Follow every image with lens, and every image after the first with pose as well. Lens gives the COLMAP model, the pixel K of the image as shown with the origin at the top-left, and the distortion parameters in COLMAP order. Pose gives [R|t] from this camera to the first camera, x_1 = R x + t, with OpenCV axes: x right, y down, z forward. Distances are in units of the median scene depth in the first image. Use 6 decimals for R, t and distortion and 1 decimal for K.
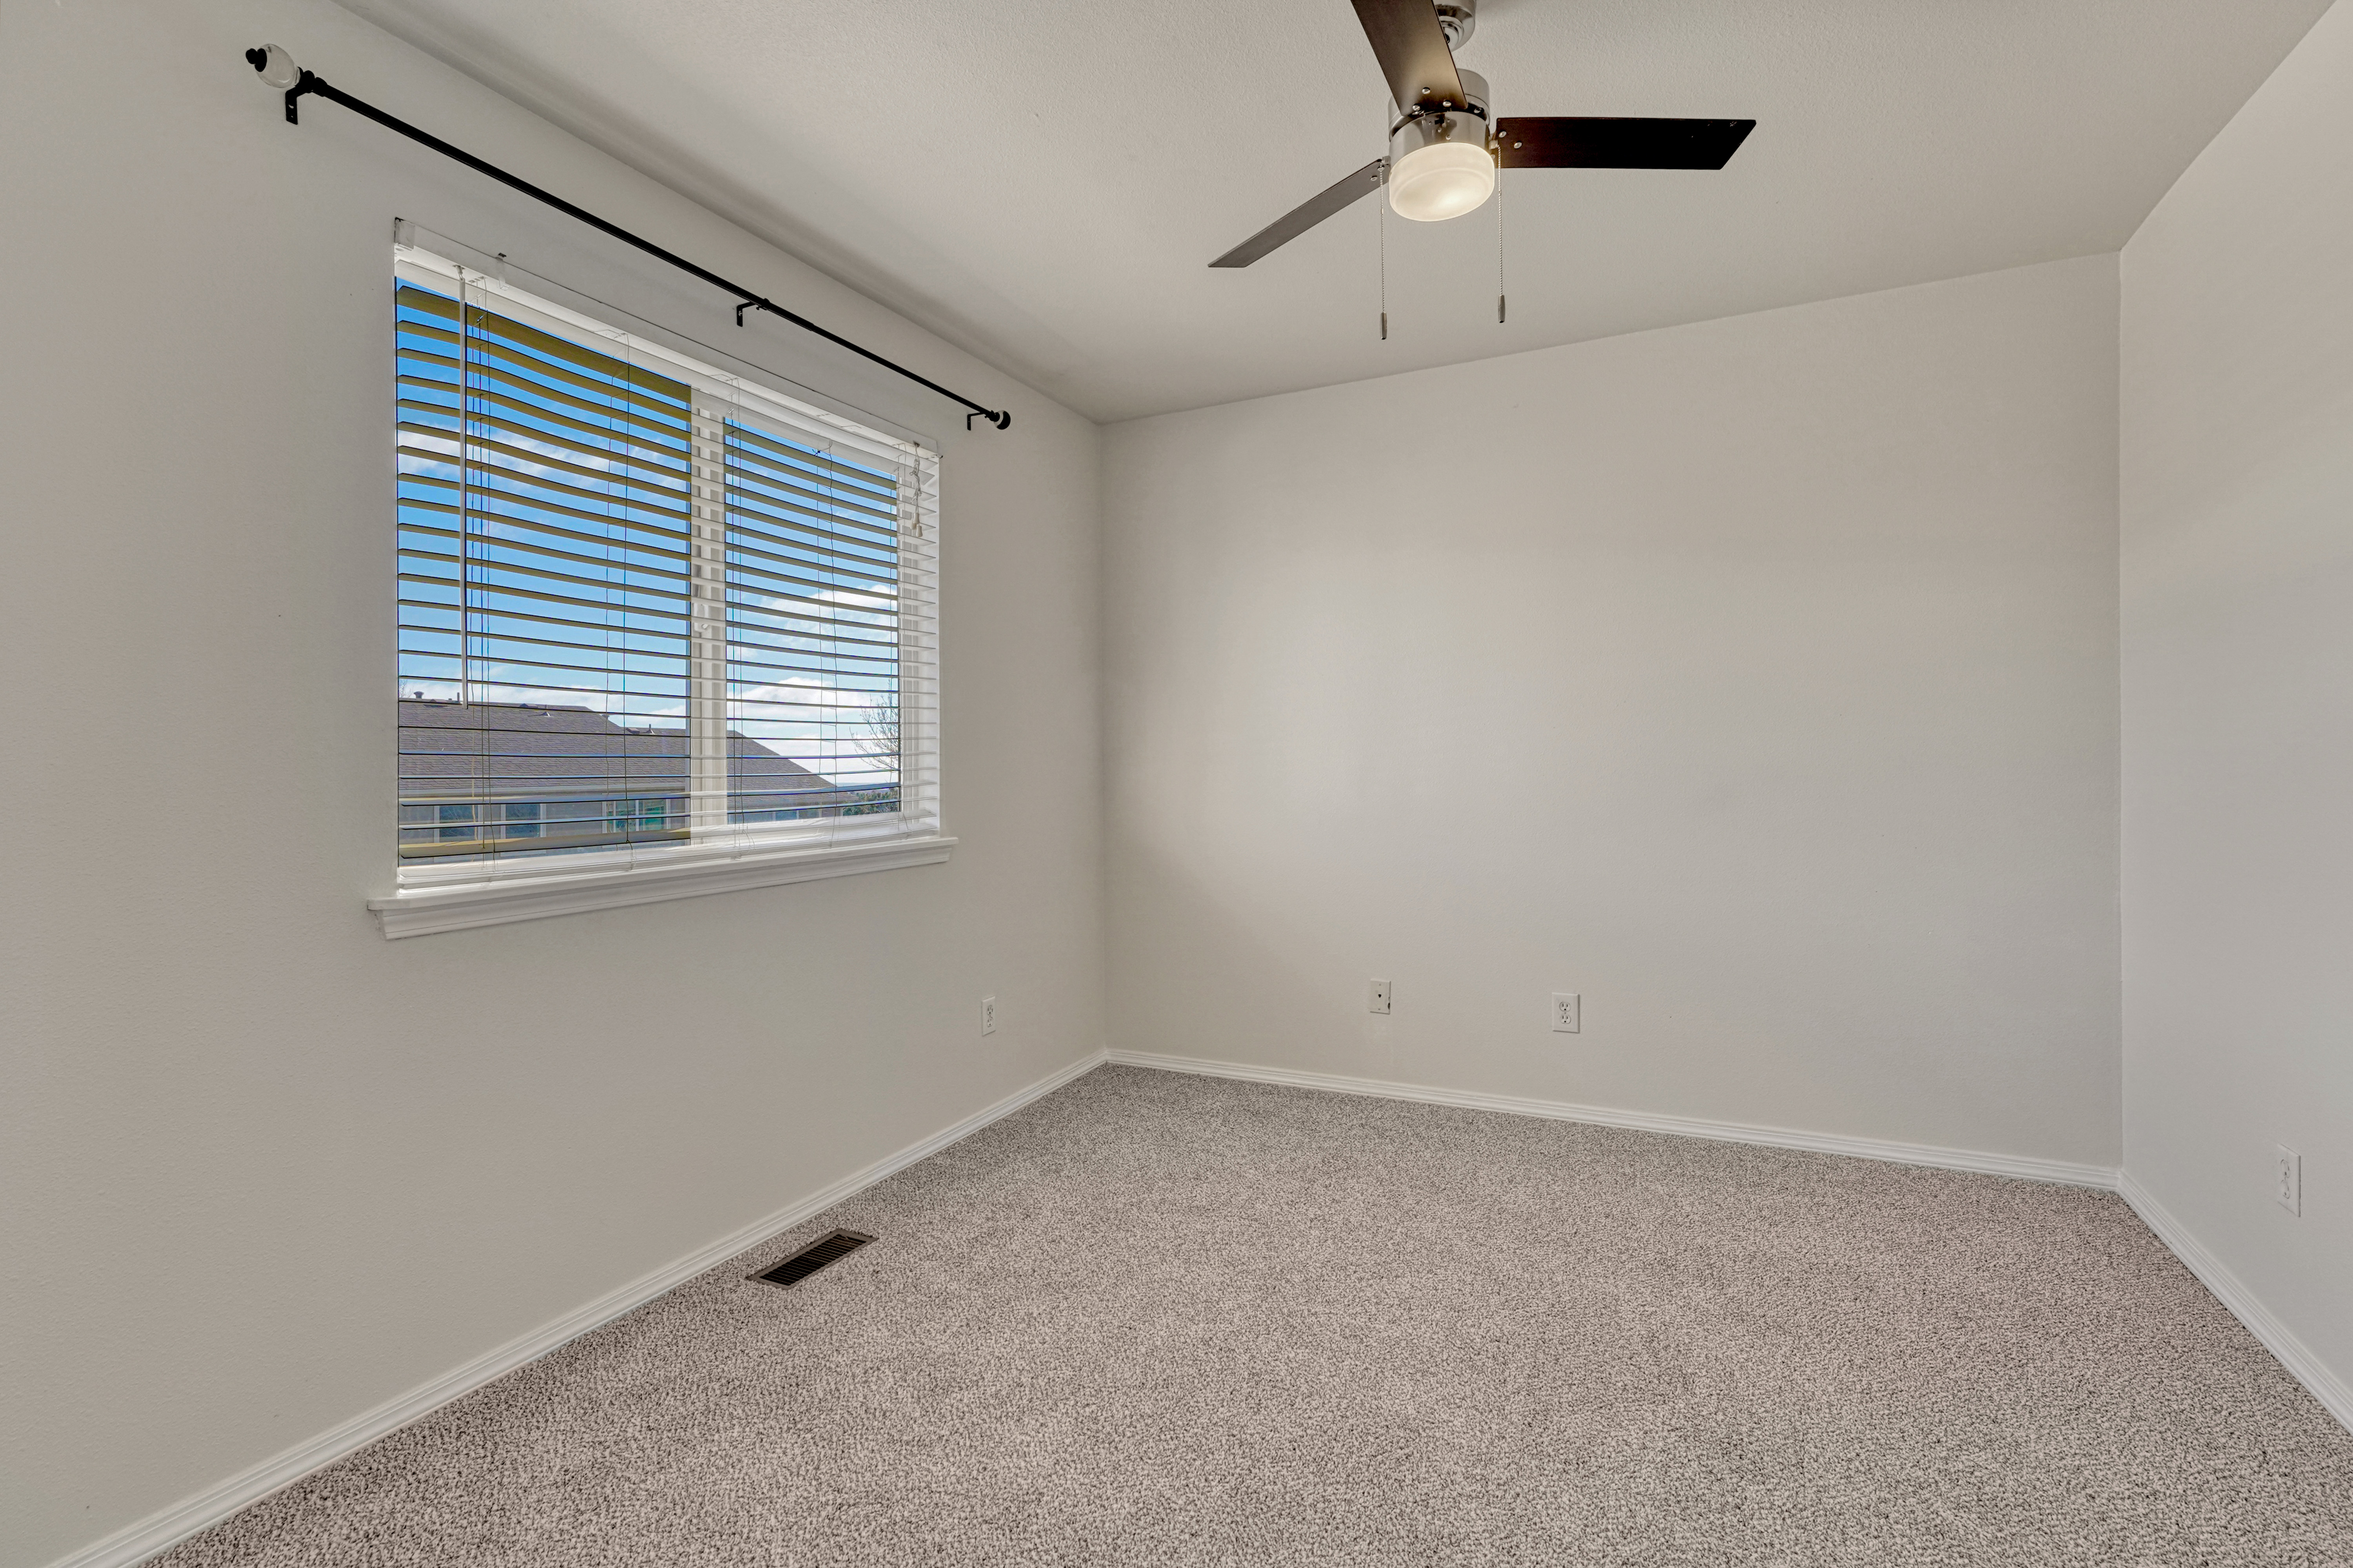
lens RADIAL K [[1071.8, 0, 1179.3], [0, 1071.8, 755.0], [0, 0, 1]] dist [0.018151, 0.000147]
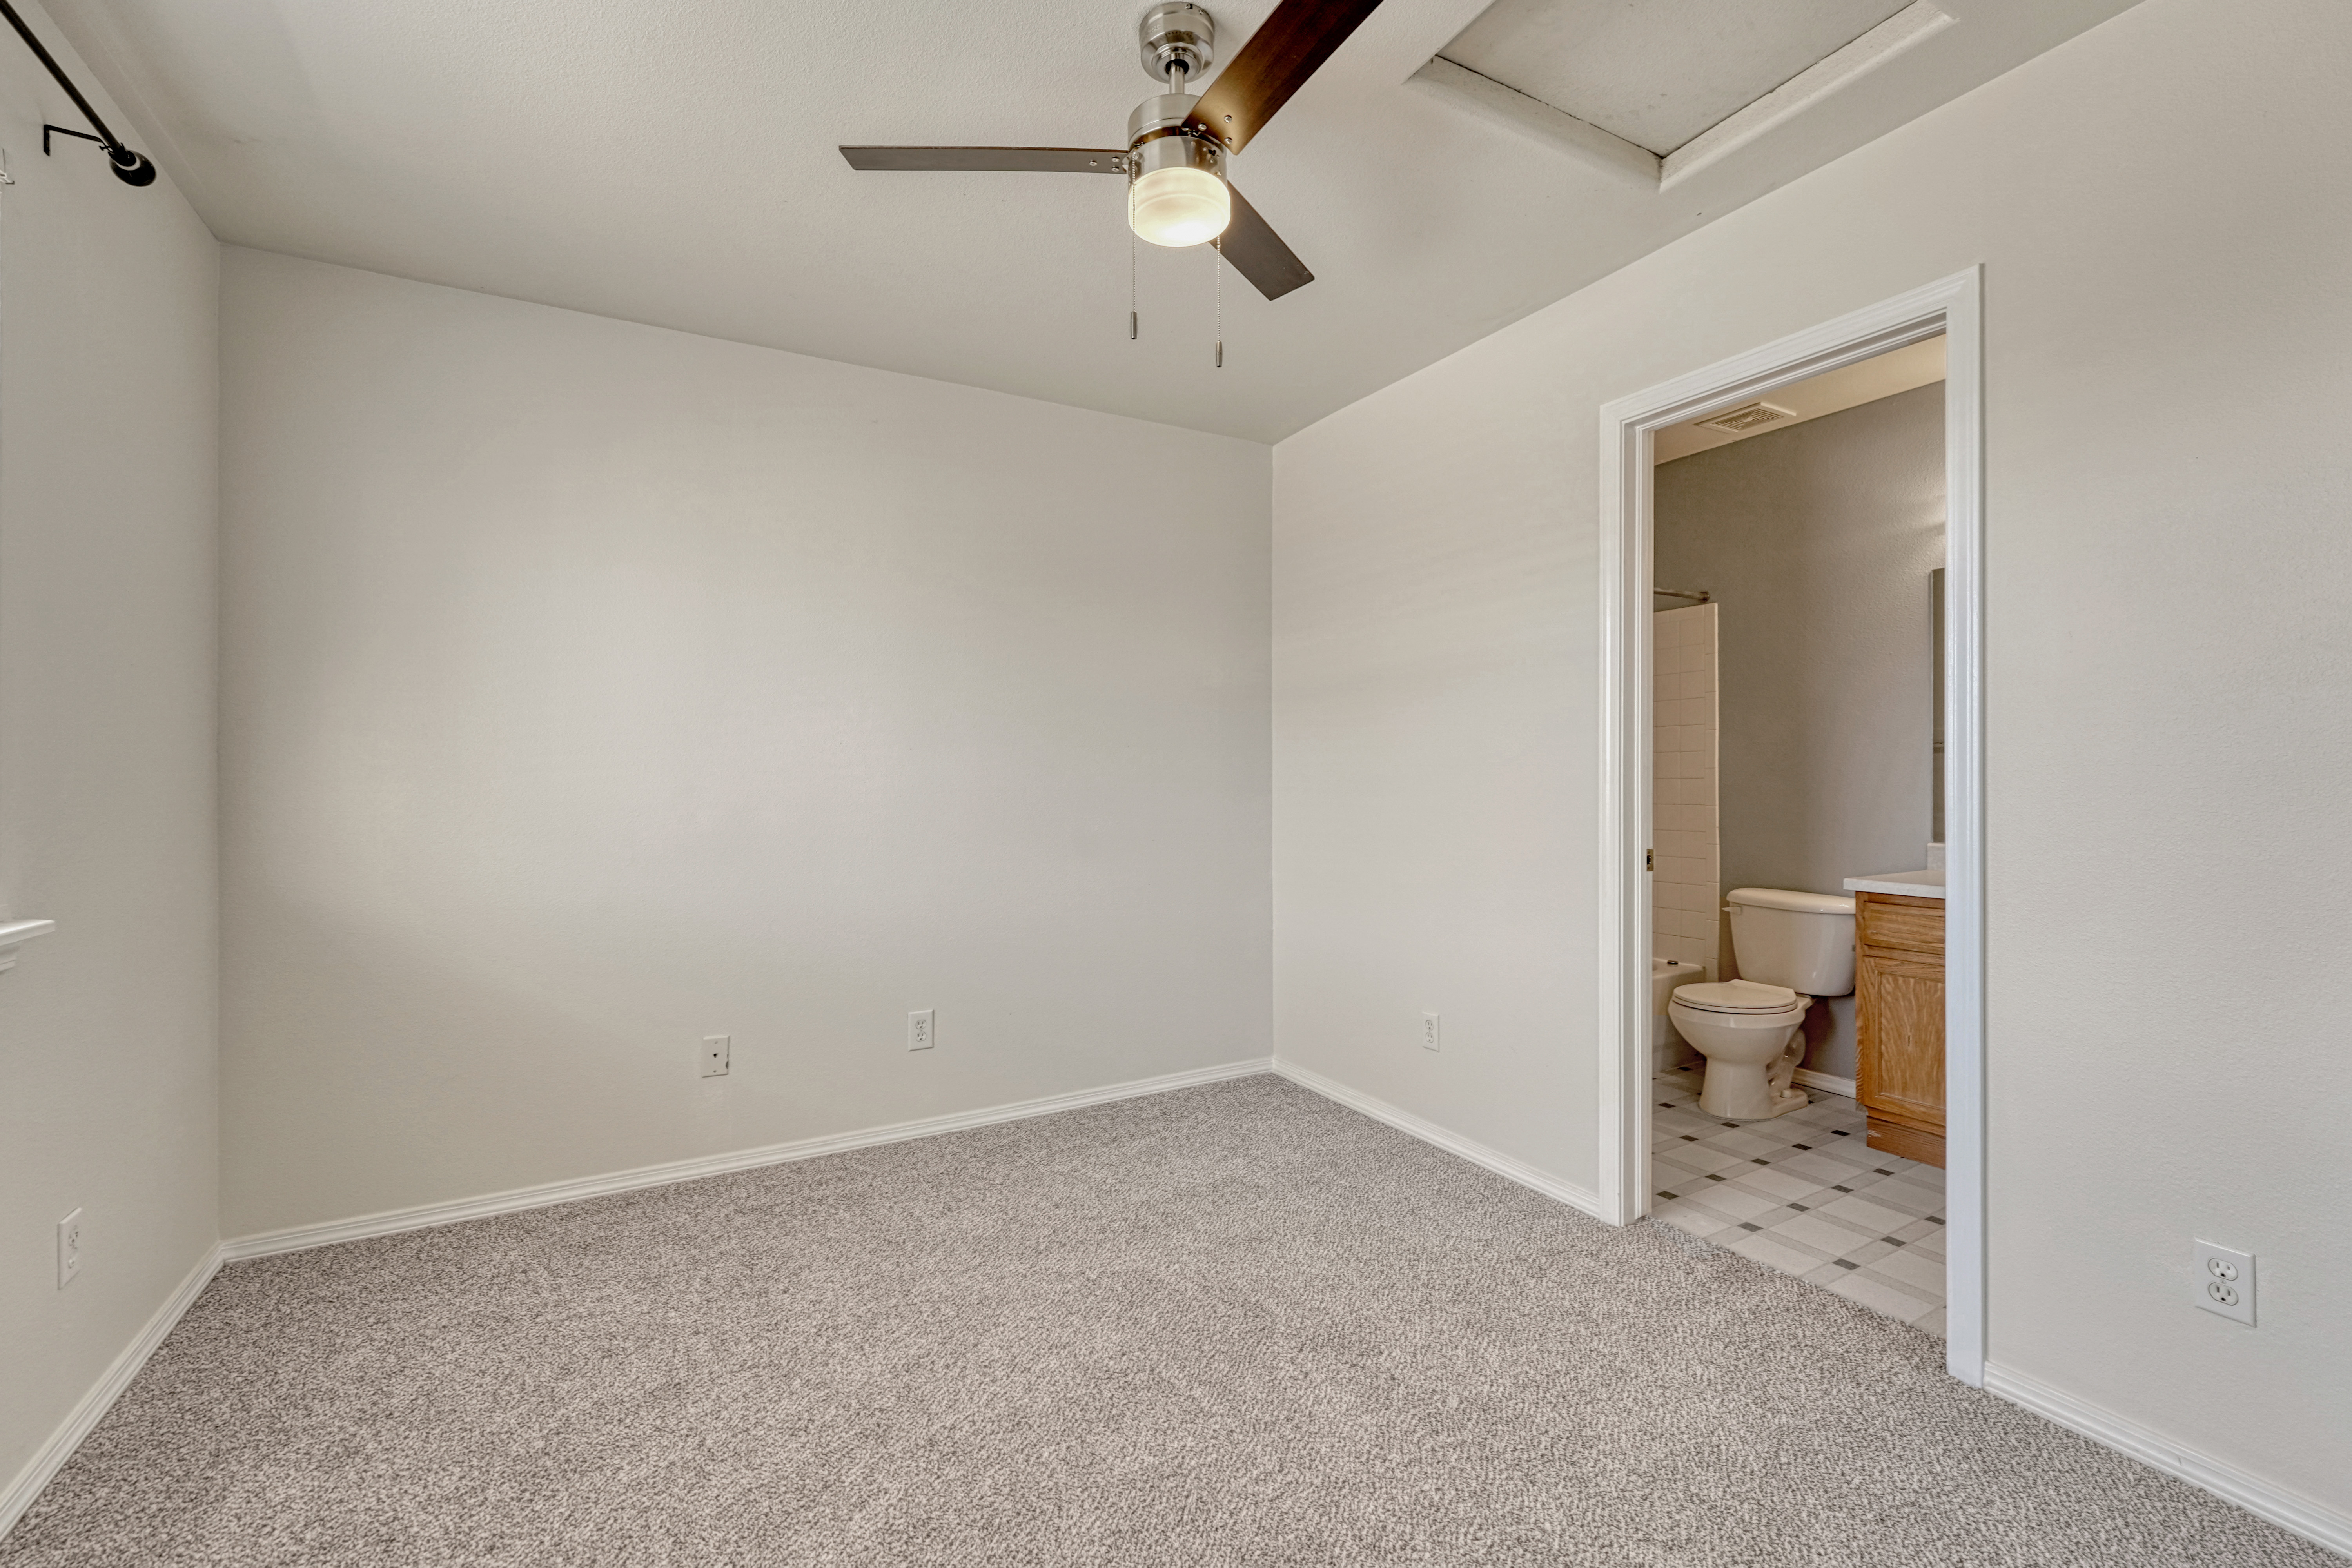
lens RADIAL K [[1003.1, 0, 1176.8], [0, 1003.1, 757.7], [0, 0, 1]] dist [-0.000549, 0.000204]
pose [[0.576037, 0.024096, 0.817069, -0.289252], [-0.006285, 0.999666, -0.025051, 0.004542], [-0.817400, 0.009295, 0.575996, 0.261506]]
